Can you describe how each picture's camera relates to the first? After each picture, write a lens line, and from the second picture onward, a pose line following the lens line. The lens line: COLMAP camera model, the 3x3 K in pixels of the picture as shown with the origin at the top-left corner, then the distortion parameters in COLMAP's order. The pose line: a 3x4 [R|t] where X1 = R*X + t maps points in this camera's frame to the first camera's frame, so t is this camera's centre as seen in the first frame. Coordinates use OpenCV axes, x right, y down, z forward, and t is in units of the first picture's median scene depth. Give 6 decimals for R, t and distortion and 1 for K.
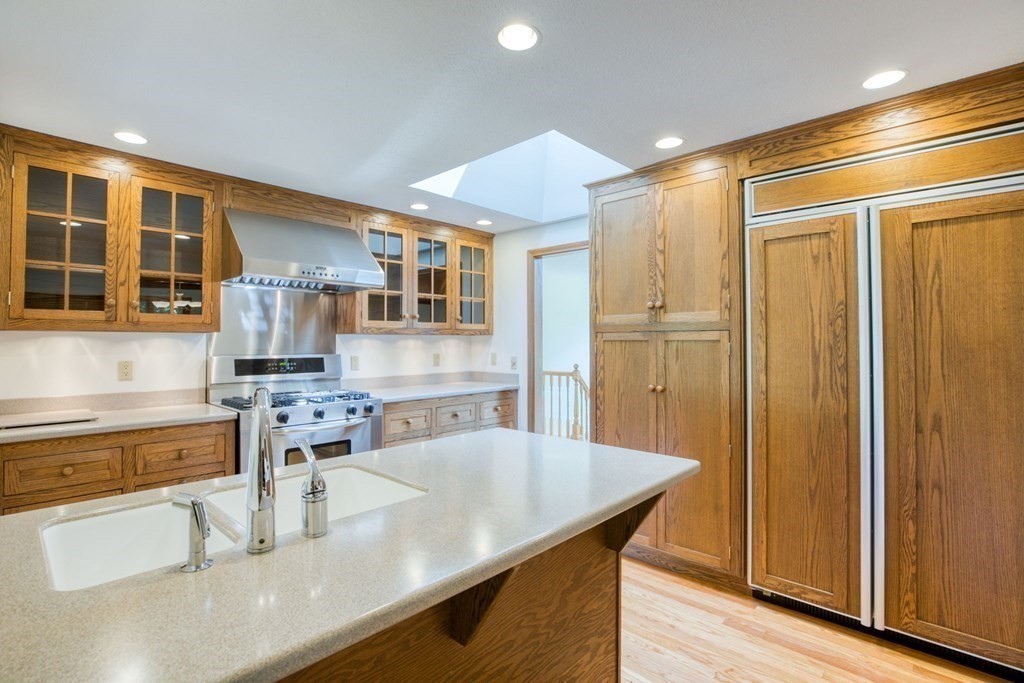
lens RADIAL K [[479.4, 0, 512.0], [0, 479.4, 341.5], [0, 0, 1]] dist [-0.026331, -0.000232]
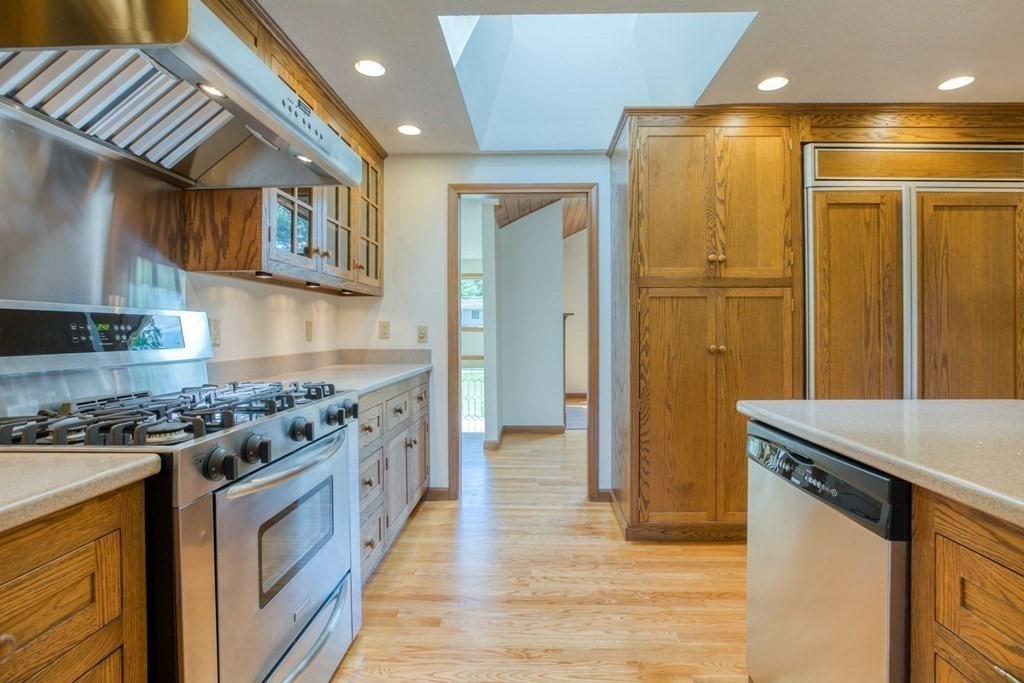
lens RADIAL K [[474.8, 0, 511.3], [0, 474.8, 334.1], [0, 0, 1]] dist [-0.025205, -0.000011]
pose [[0.743937, -0.005081, 0.668230, -0.608723], [0.001698, 0.999982, 0.005713, 0.064357], [-0.668247, -0.003115, 0.743933, 0.592588]]
